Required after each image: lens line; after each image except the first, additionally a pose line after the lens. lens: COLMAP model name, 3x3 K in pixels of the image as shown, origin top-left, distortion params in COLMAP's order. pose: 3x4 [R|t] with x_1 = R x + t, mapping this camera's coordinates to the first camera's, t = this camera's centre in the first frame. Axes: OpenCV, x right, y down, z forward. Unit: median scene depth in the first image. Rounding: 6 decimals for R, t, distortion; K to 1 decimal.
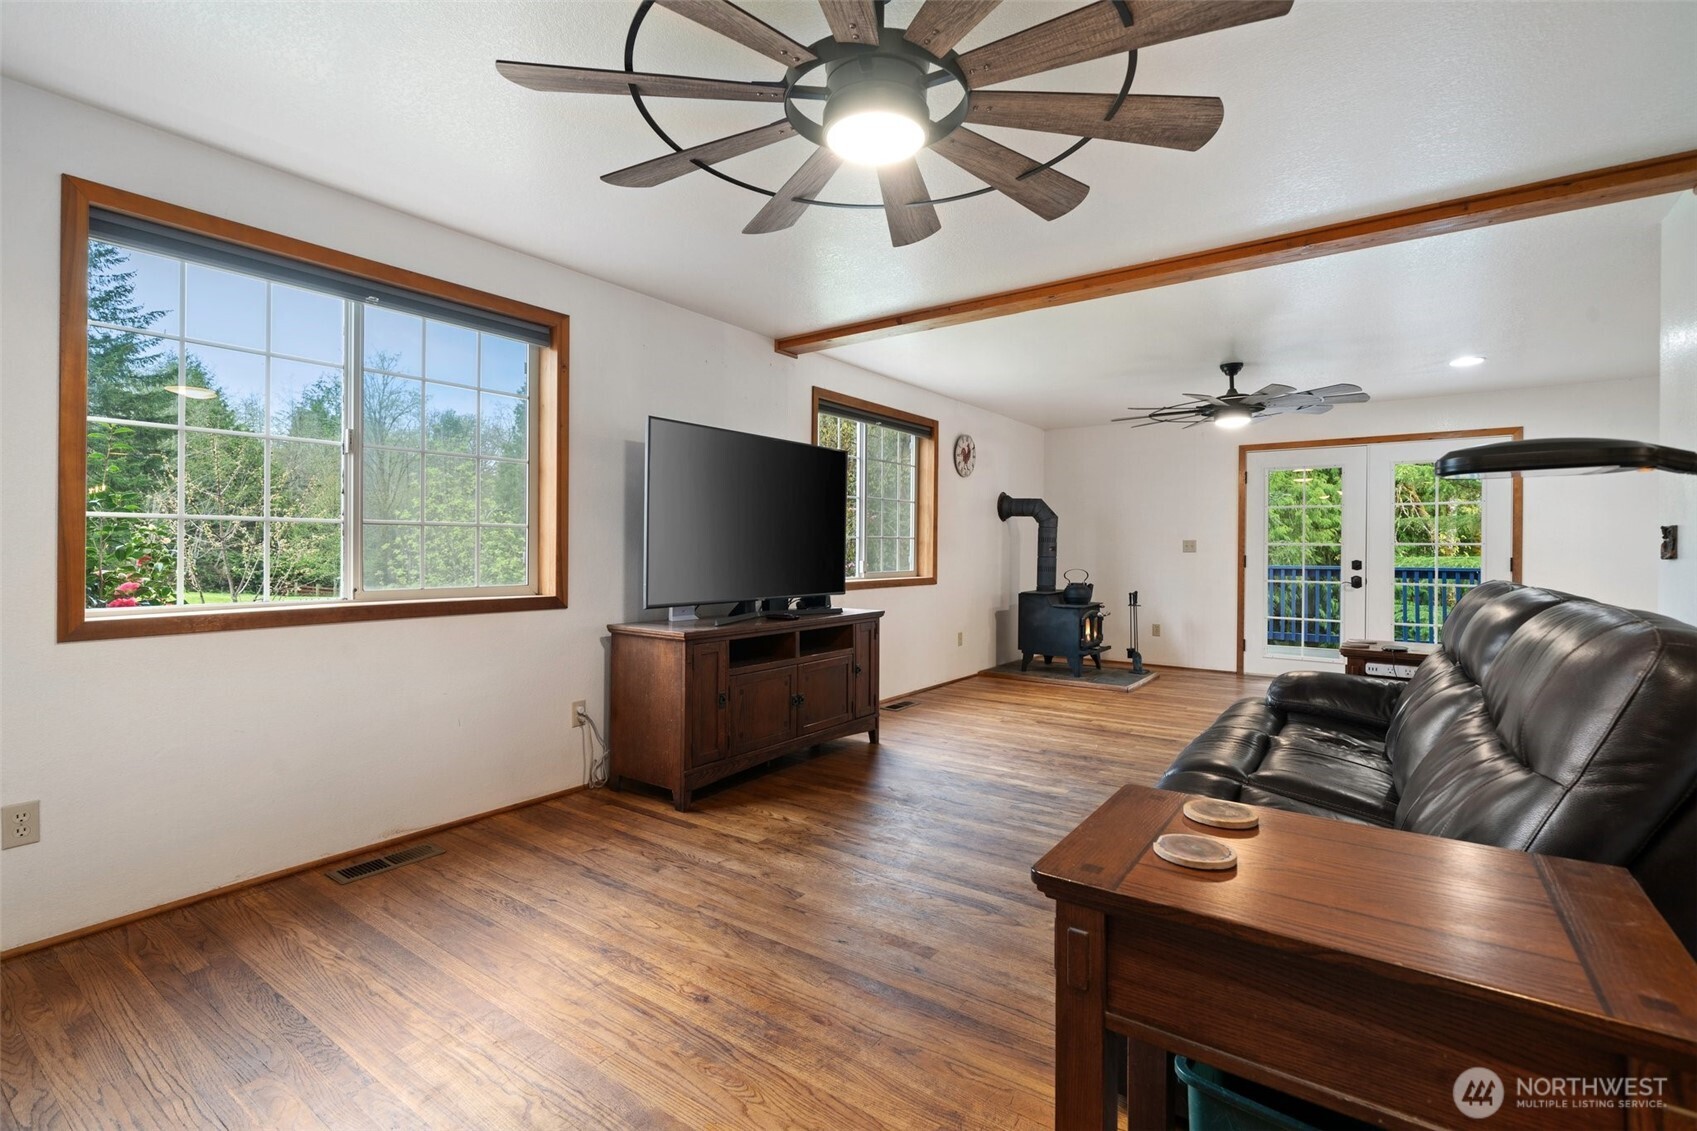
lens RADIAL K [[811.4, 0, 864.3], [0, 811.4, 553.6], [0, 0, 1]] dist [-0.000461, 0.001866]
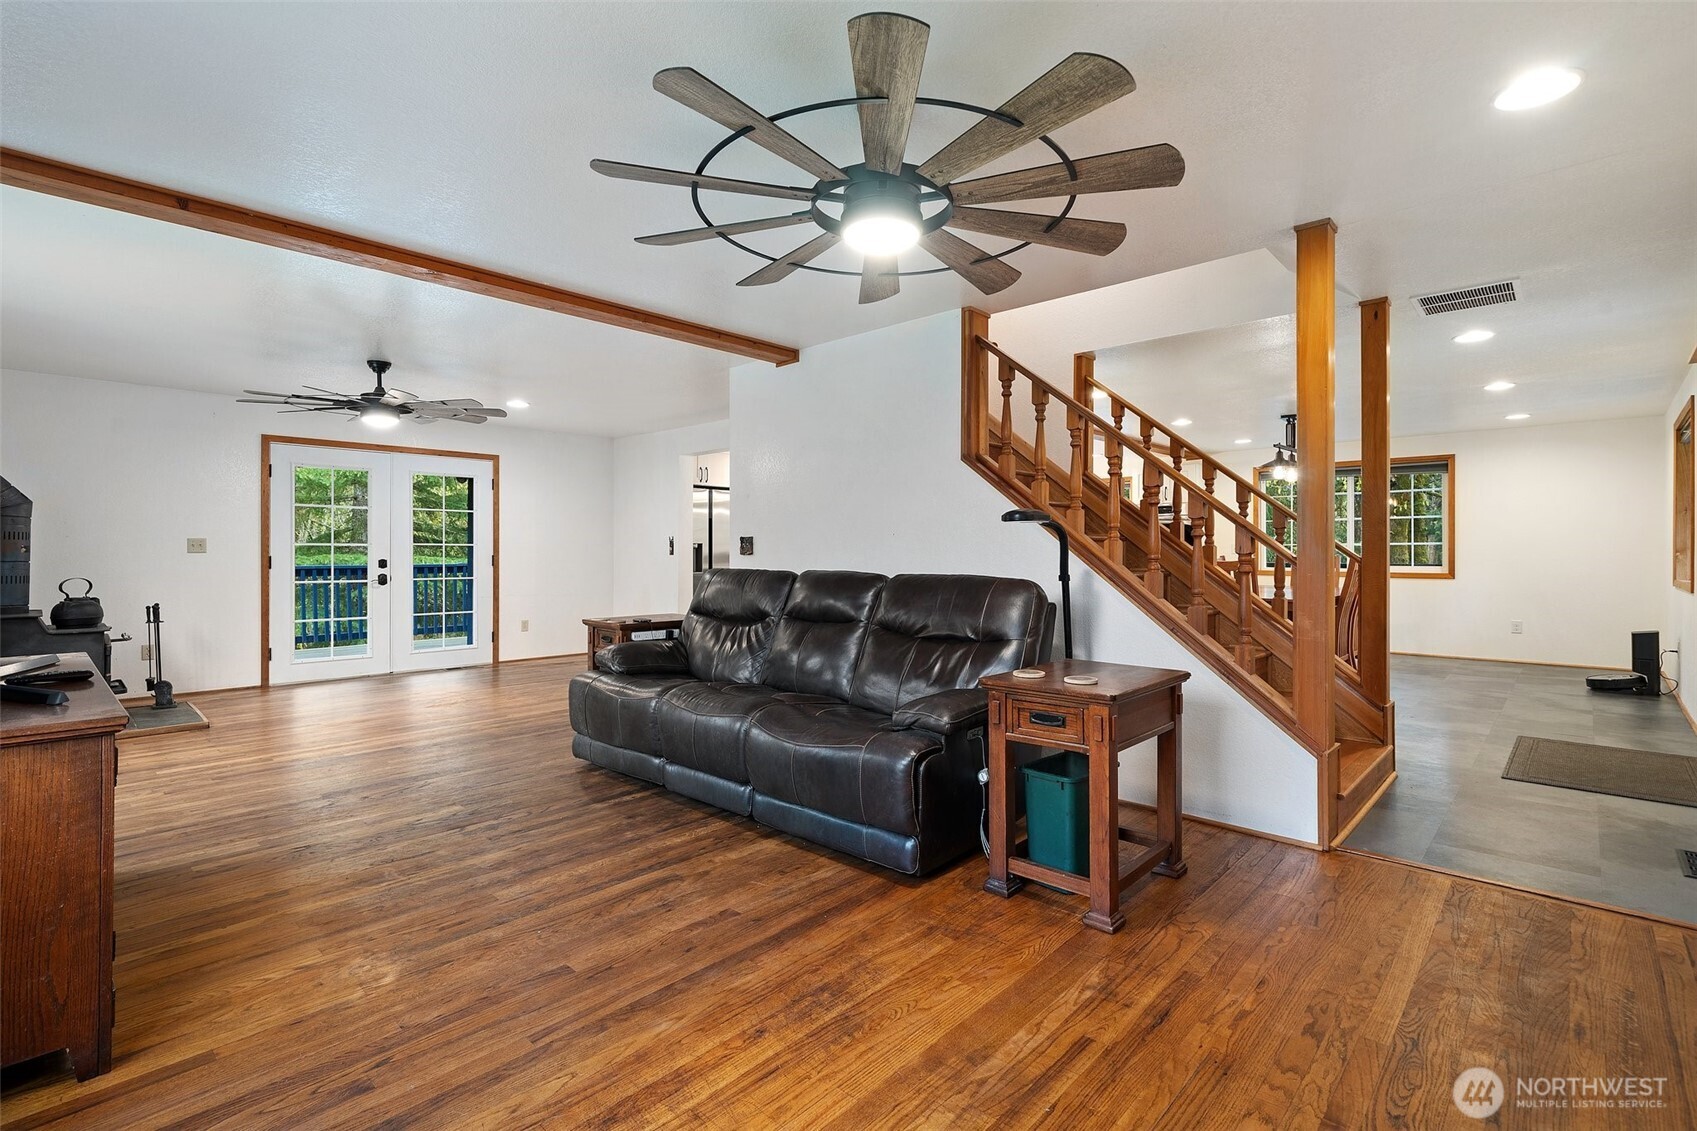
lens RADIAL K [[811.4, 0, 837.4], [0, 811.4, 556.9], [0, 0, 1]] dist [-0.000461, 0.001866]
pose [[0.106401, -0.011793, 0.994253, -0.475945], [0.005609, 0.999921, 0.011260, -0.004482], [-0.994307, 0.004379, 0.106459, 0.345508]]
